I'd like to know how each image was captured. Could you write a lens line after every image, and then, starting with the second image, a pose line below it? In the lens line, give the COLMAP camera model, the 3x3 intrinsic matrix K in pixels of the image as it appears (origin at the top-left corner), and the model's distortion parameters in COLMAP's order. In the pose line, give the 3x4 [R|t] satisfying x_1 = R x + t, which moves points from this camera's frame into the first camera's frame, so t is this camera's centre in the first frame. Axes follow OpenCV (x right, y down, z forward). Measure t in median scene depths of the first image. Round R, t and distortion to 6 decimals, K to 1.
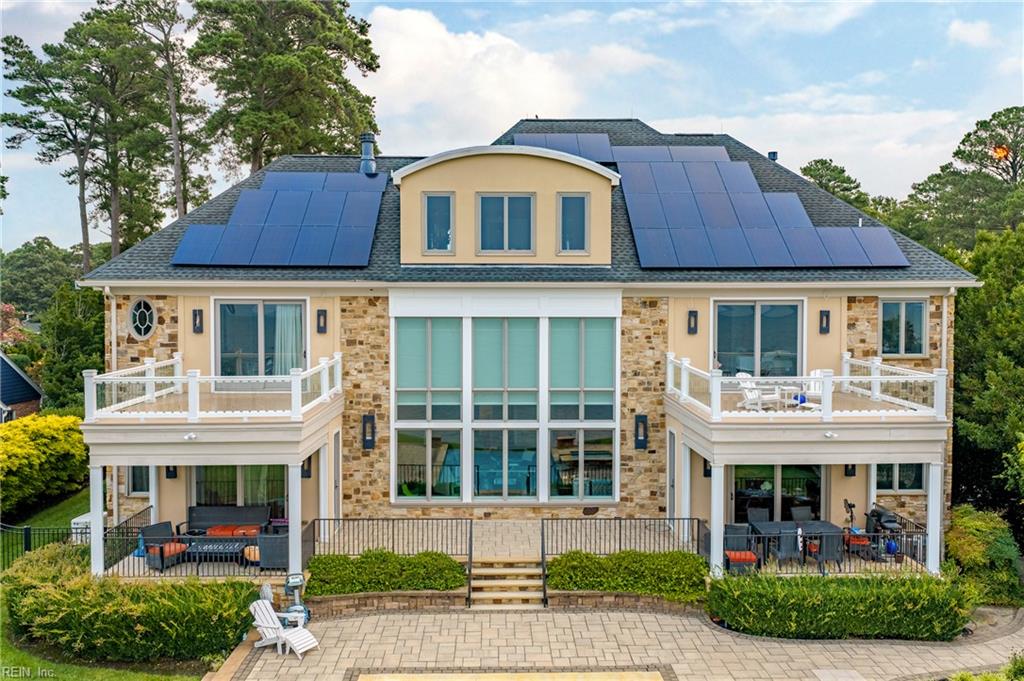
lens RADIAL K [[843.6, 0, 510.7], [0, 843.6, 338.1], [0, 0, 1]] dist [0.016960, -0.030705]
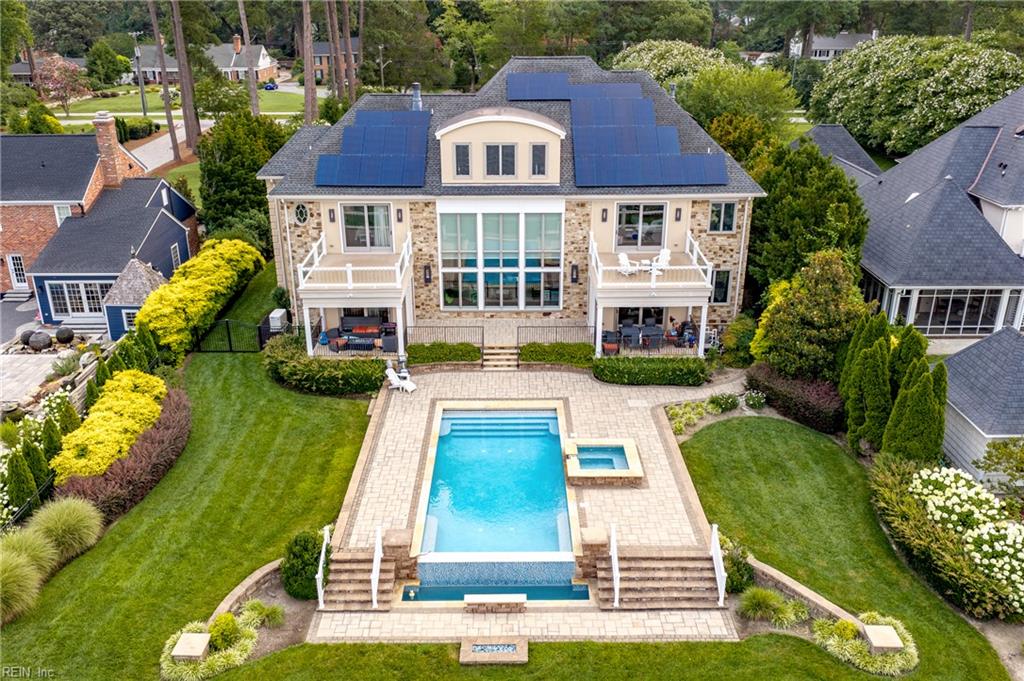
lens RADIAL K [[843.6, 0, 512.5], [0, 843.6, 341.0], [0, 0, 1]] dist [0.016960, -0.030705]
pose [[0.999839, 0.003102, -0.017691, 0.052085], [0.003318, 0.936108, 0.351697, -0.405748], [0.017651, -0.351699, 0.935947, -0.792318]]
